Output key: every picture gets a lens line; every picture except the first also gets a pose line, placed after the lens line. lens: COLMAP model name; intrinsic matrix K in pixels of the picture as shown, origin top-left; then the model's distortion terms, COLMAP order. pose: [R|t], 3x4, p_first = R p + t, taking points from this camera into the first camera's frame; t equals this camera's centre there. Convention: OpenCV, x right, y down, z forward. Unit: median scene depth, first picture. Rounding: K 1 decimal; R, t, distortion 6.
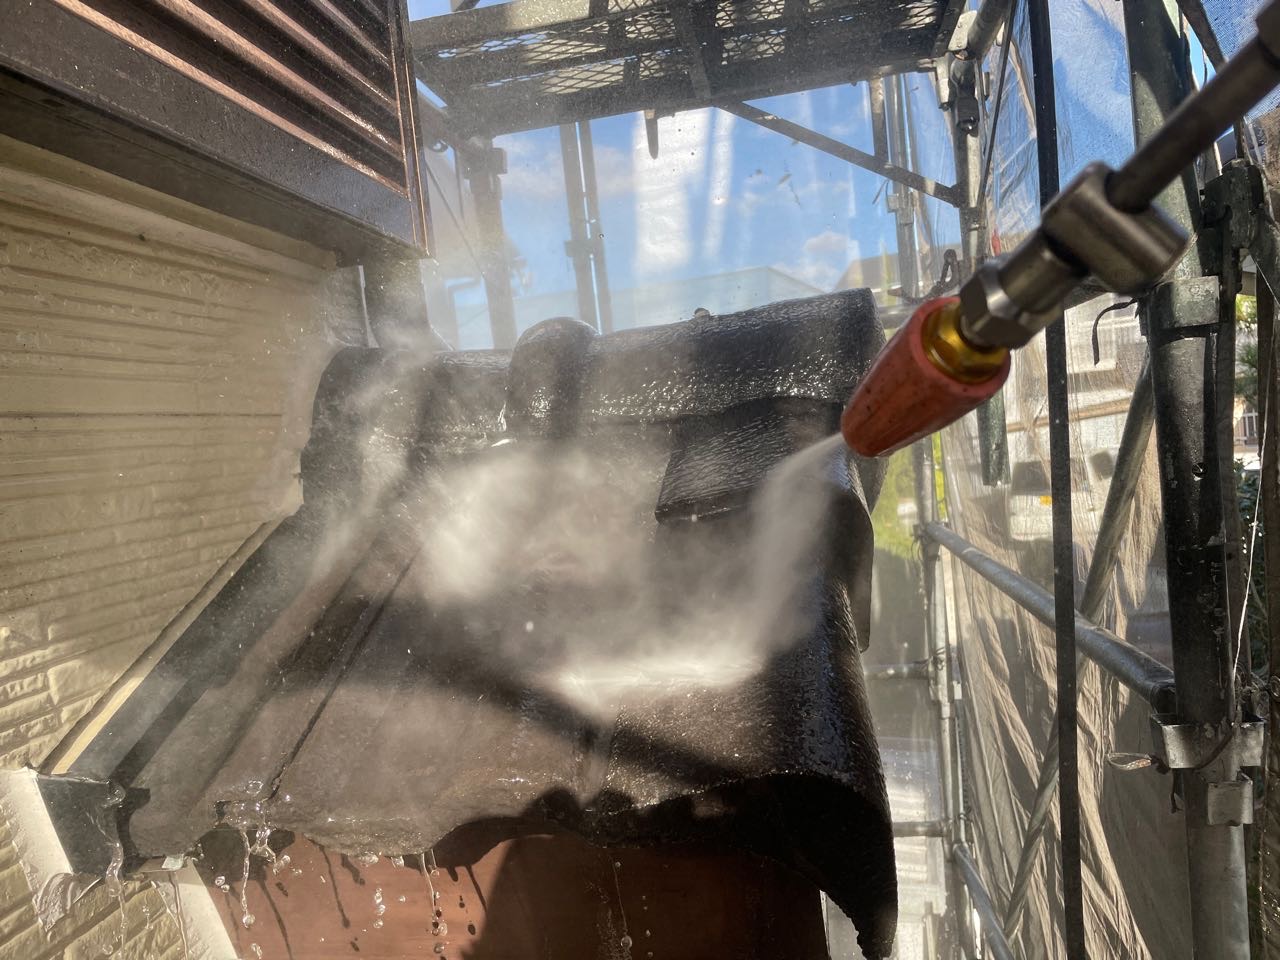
lens RADIAL K [[967.9, 0, 618.6], [0, 967.9, 480.1], [0, 0, 1]] dist [0.053173, -0.117077]
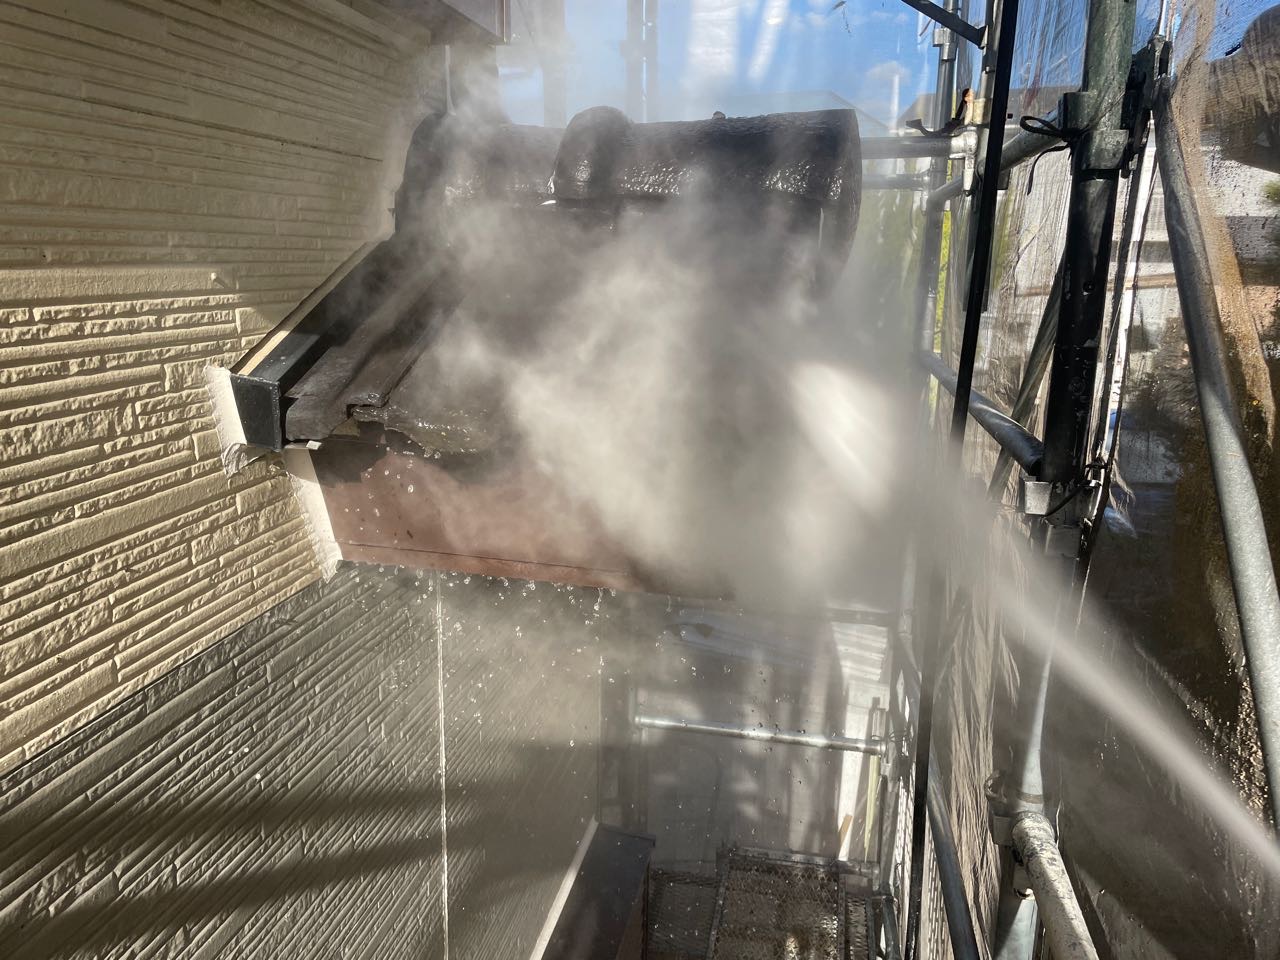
lens RADIAL K [[967.9, 0, 618.6], [0, 967.9, 480.1], [0, 0, 1]] dist [0.053173, -0.117077]
pose [[0.993156, 0.116055, -0.013147, 0.038770], [-0.111832, 0.977364, 0.179592, 0.100224], [0.033692, -0.176893, 0.983653, -0.420143]]
